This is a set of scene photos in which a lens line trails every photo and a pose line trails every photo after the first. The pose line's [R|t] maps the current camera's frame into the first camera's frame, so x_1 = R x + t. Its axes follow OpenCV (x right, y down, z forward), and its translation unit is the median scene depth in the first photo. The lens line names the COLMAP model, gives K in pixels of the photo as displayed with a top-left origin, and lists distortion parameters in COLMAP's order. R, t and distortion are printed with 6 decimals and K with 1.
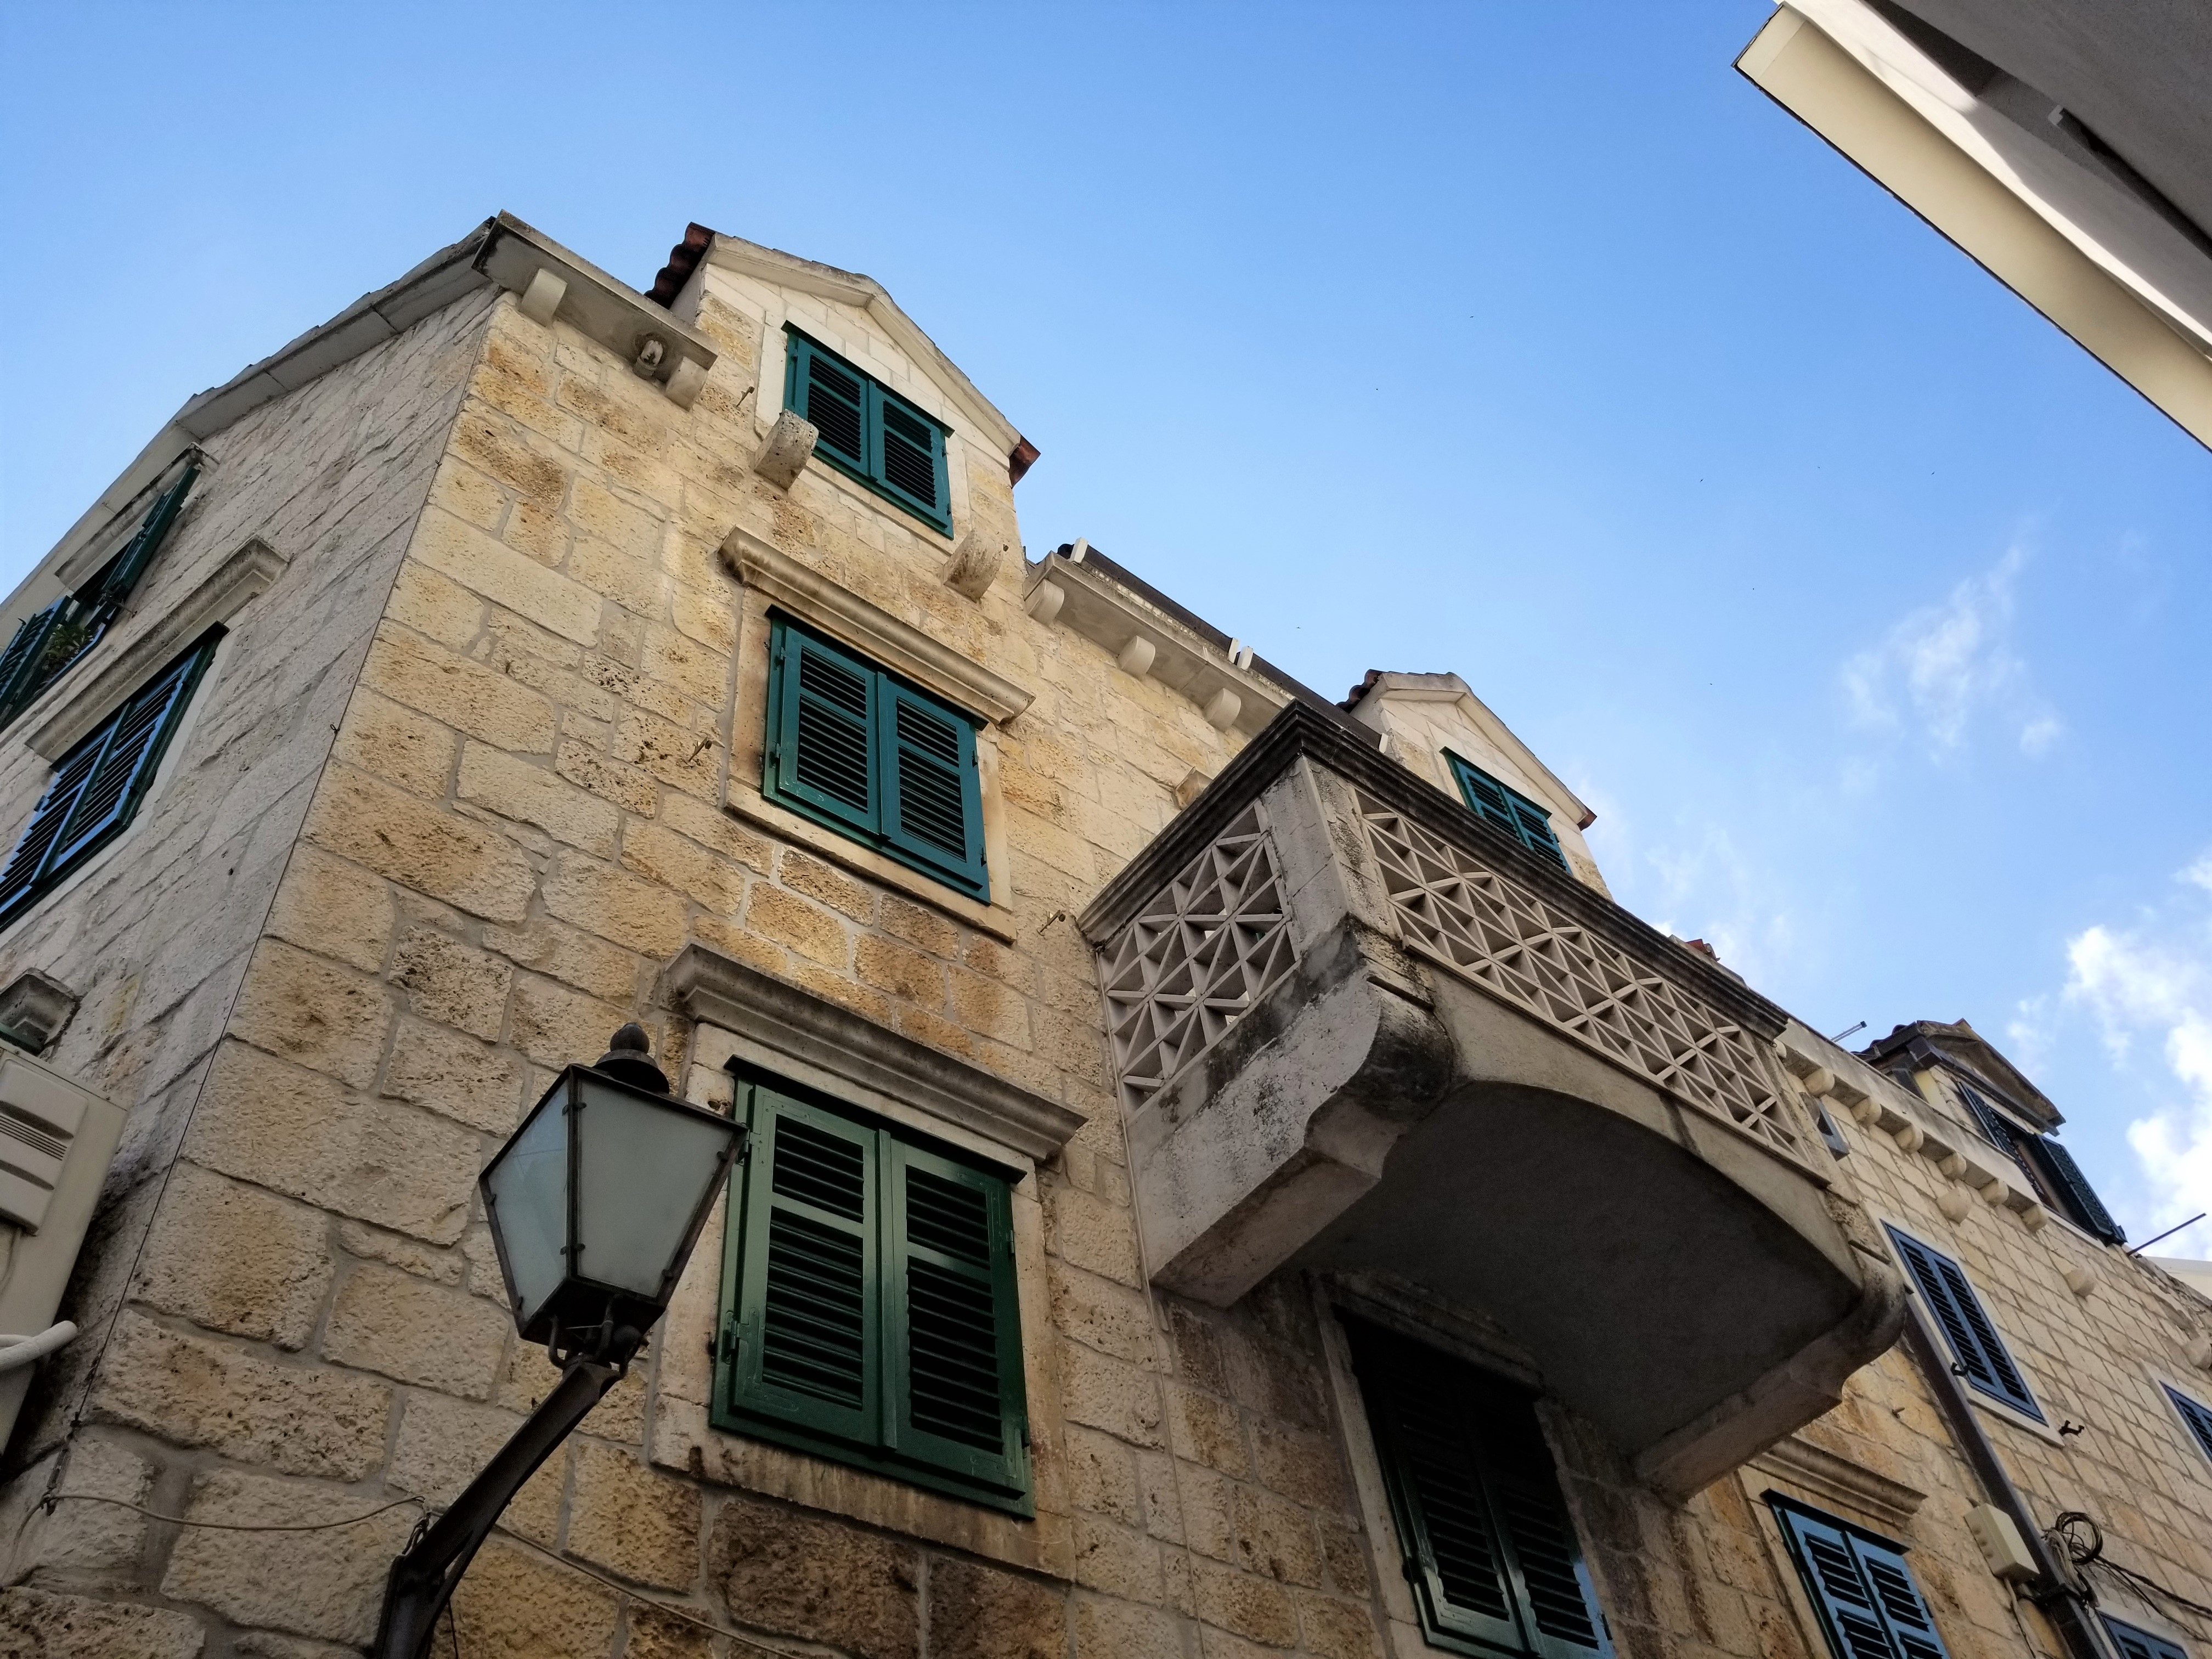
lens RADIAL K [[1690.9, 0, 1106.0], [0, 1690.9, 829.5], [0, 0, 1]] dist [0.061565, -0.104270]
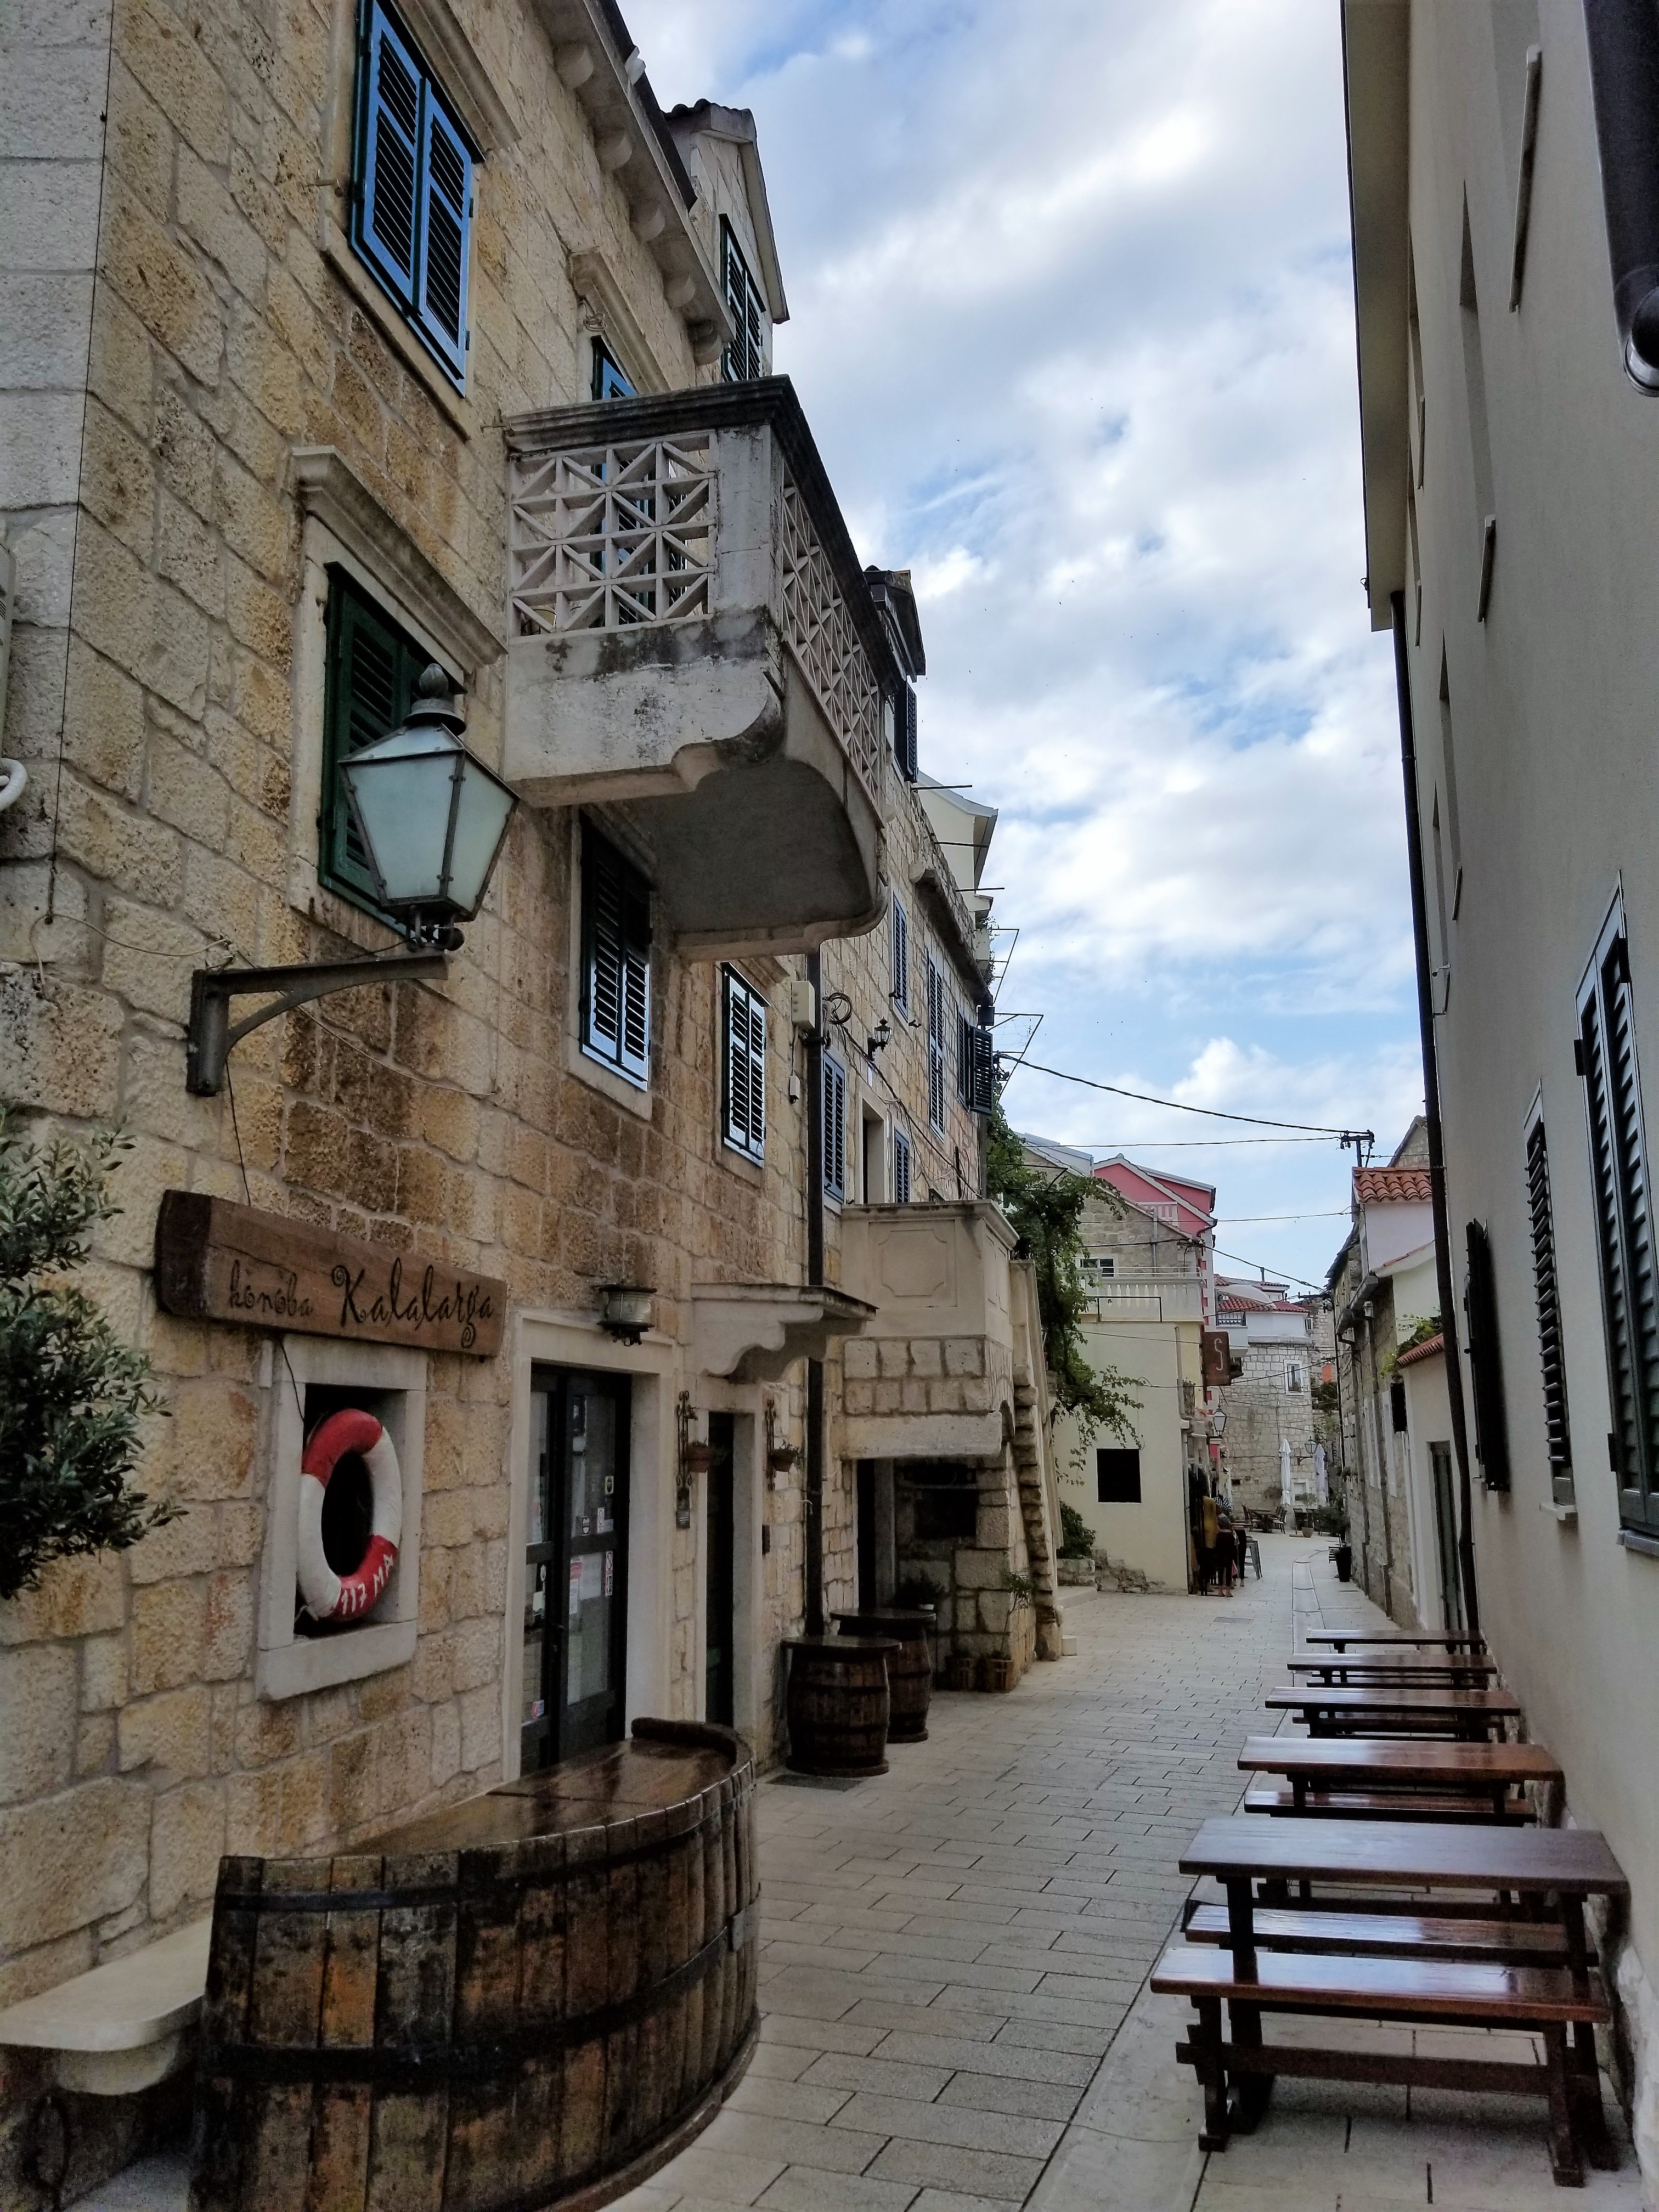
lens RADIAL K [[1690.9, 0, 829.5], [0, 1690.9, 1106.0], [0, 0, 1]] dist [0.061565, -0.104270]
pose [[0.773810, 0.226381, 0.591582, -0.601850], [-0.532818, 0.737675, 0.414657, -0.280304], [-0.342525, -0.636072, 0.691440, -0.205668]]
